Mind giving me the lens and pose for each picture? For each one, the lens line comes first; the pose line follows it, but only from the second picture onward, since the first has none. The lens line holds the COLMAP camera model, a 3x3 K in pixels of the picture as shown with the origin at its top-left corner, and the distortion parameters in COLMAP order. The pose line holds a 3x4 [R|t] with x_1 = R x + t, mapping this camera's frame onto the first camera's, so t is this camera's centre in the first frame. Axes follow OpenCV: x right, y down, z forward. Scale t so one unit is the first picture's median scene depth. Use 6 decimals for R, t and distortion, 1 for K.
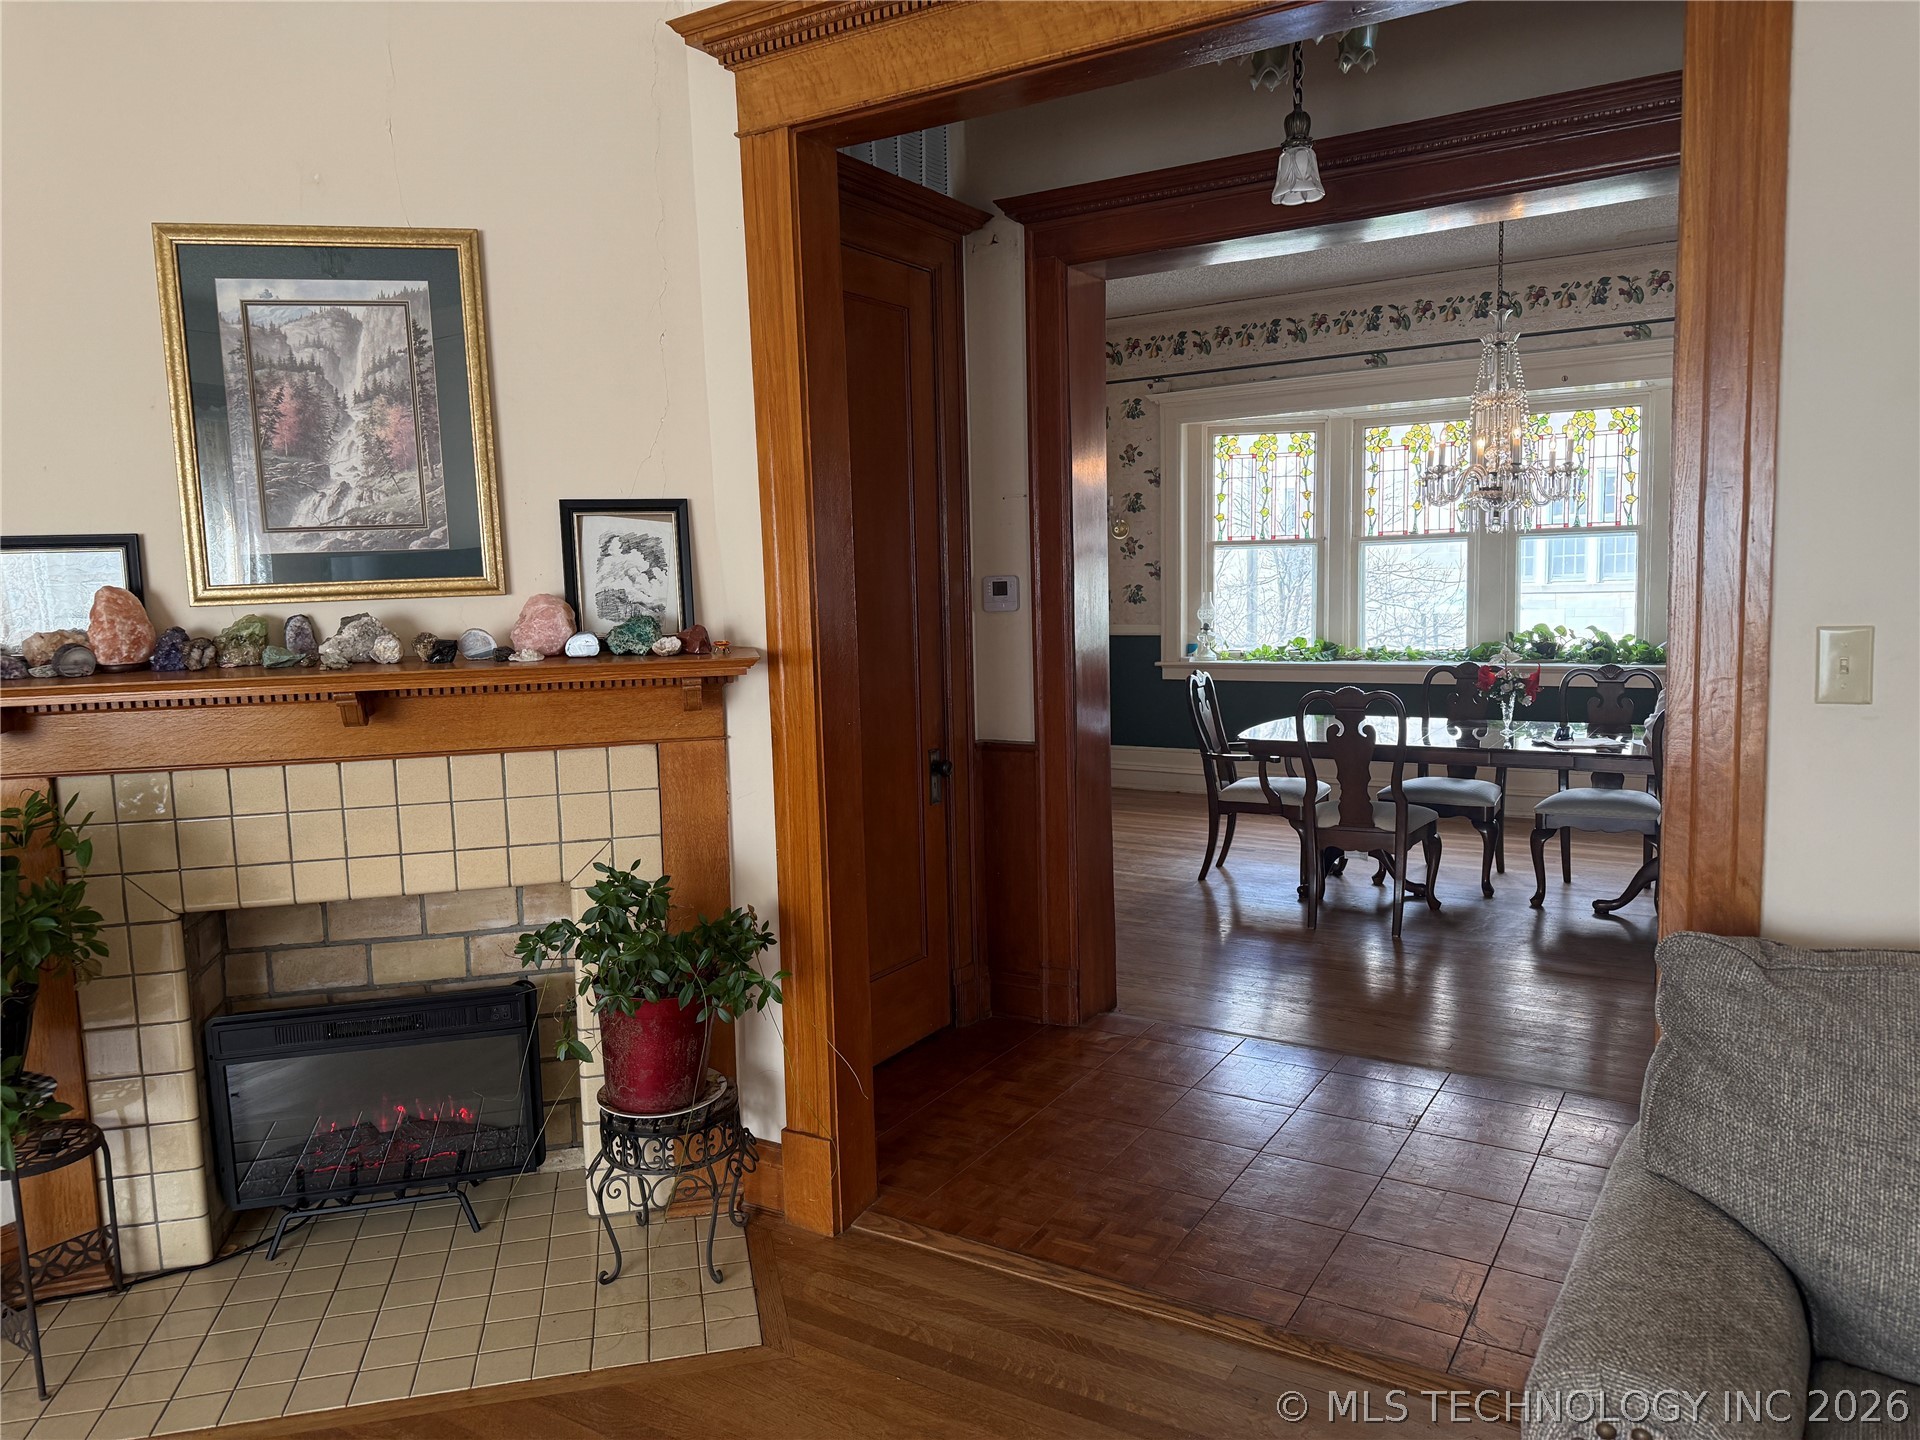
lens RADIAL K [[1346.7, 0, 979.5], [0, 1346.7, 723.3], [0, 0, 1]] dist [0.066259, -0.072851]
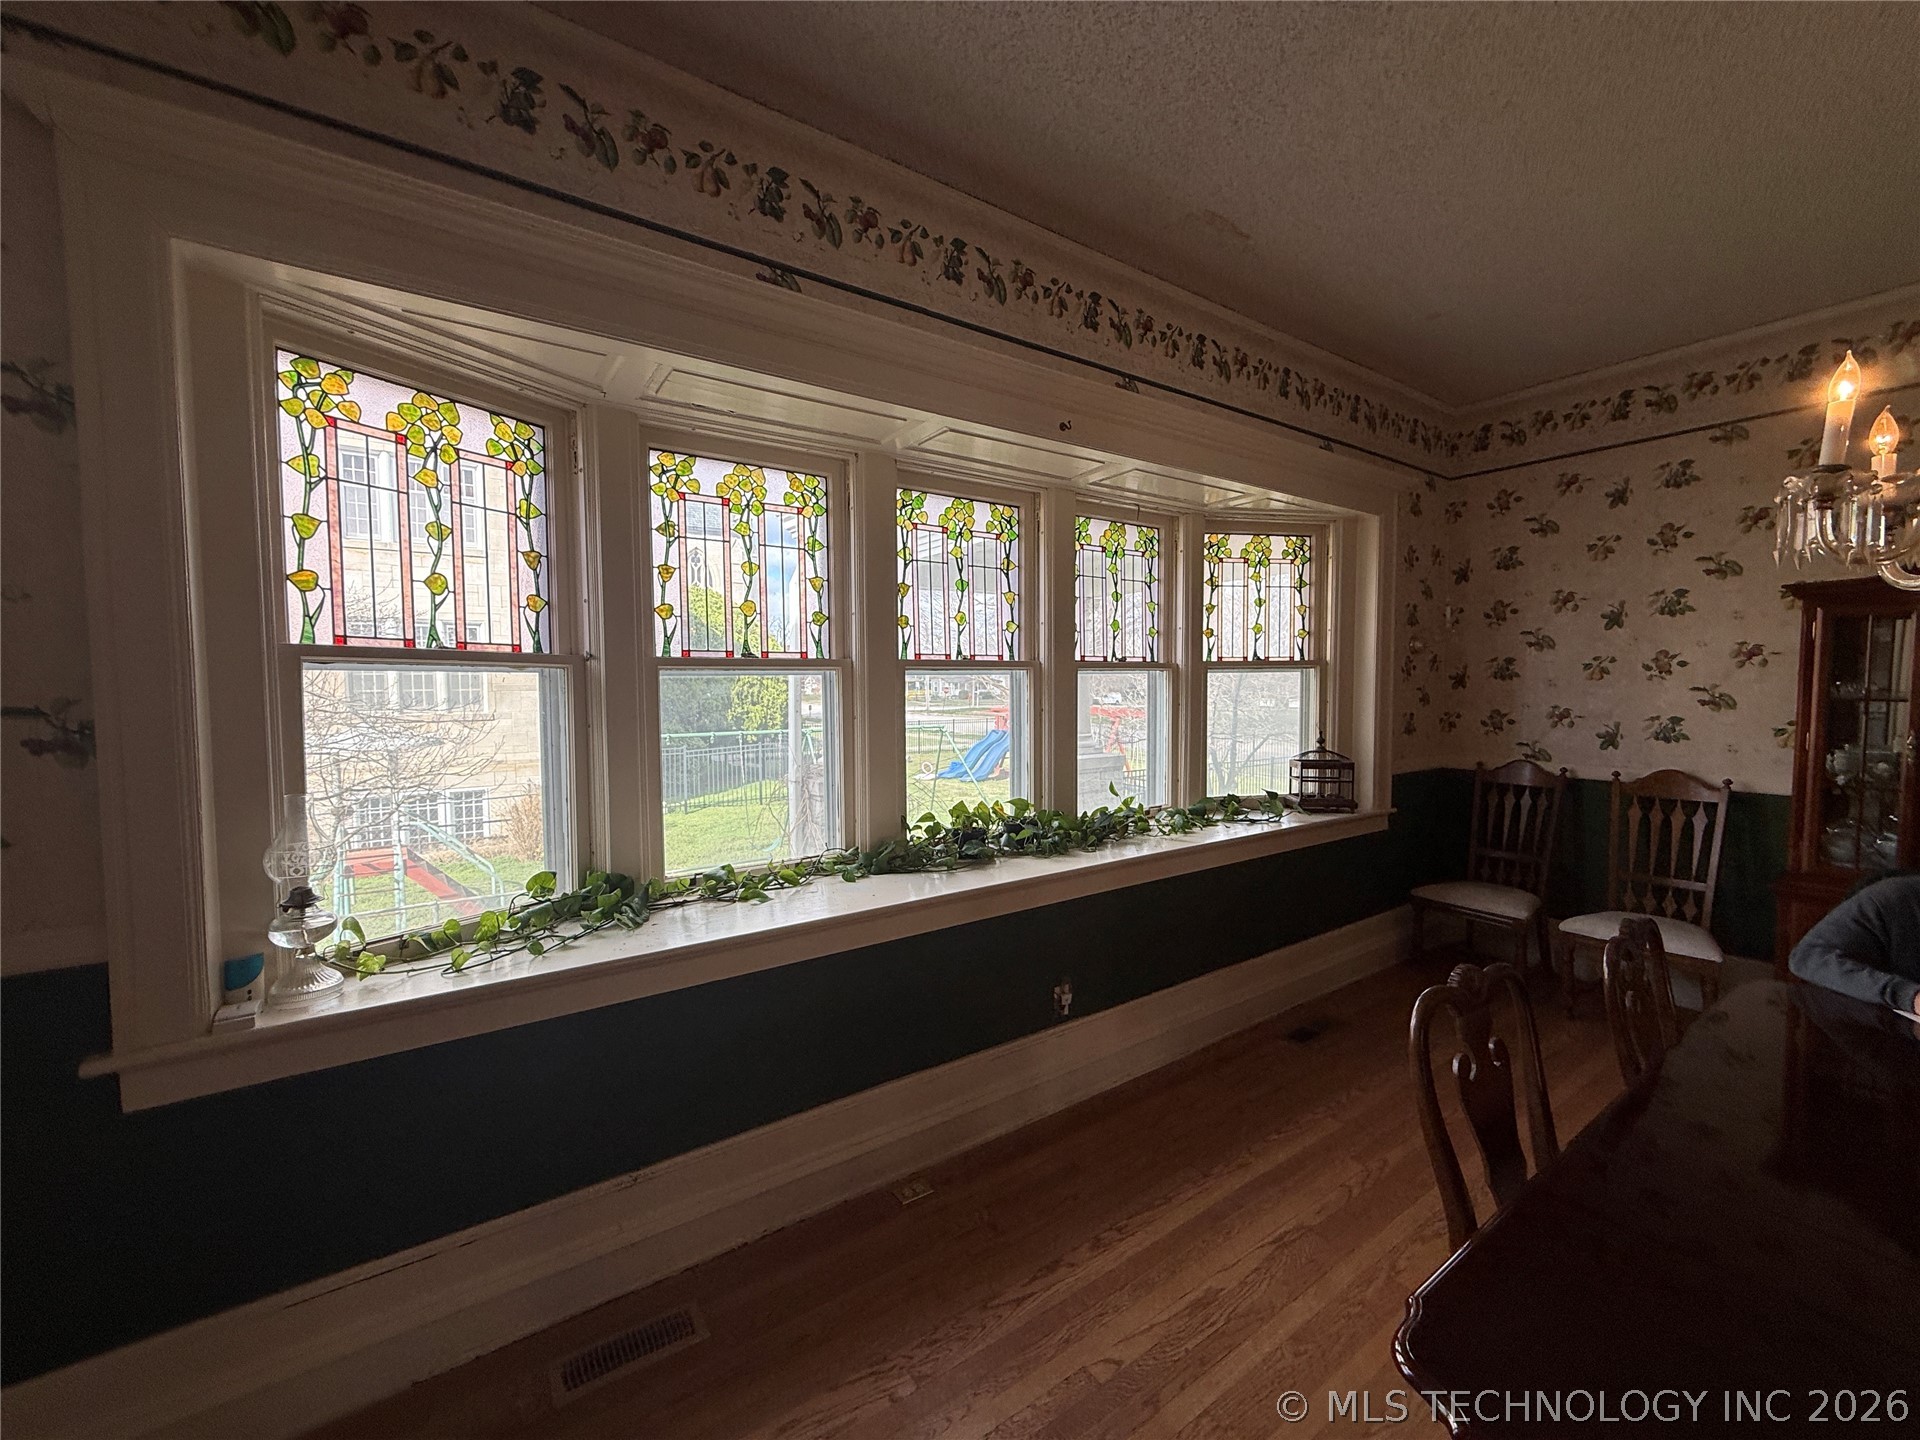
lens RADIAL K [[764.8, 0, 963.1], [0, 764.8, 729.4], [0, 0, 1]] dist [0.000227, 0.000572]
pose [[0.428195, -0.032949, 0.903086, 0.069328], [0.094181, 0.995520, -0.008335, -0.097433], [-0.898765, 0.088623, 0.429379, 0.775753]]
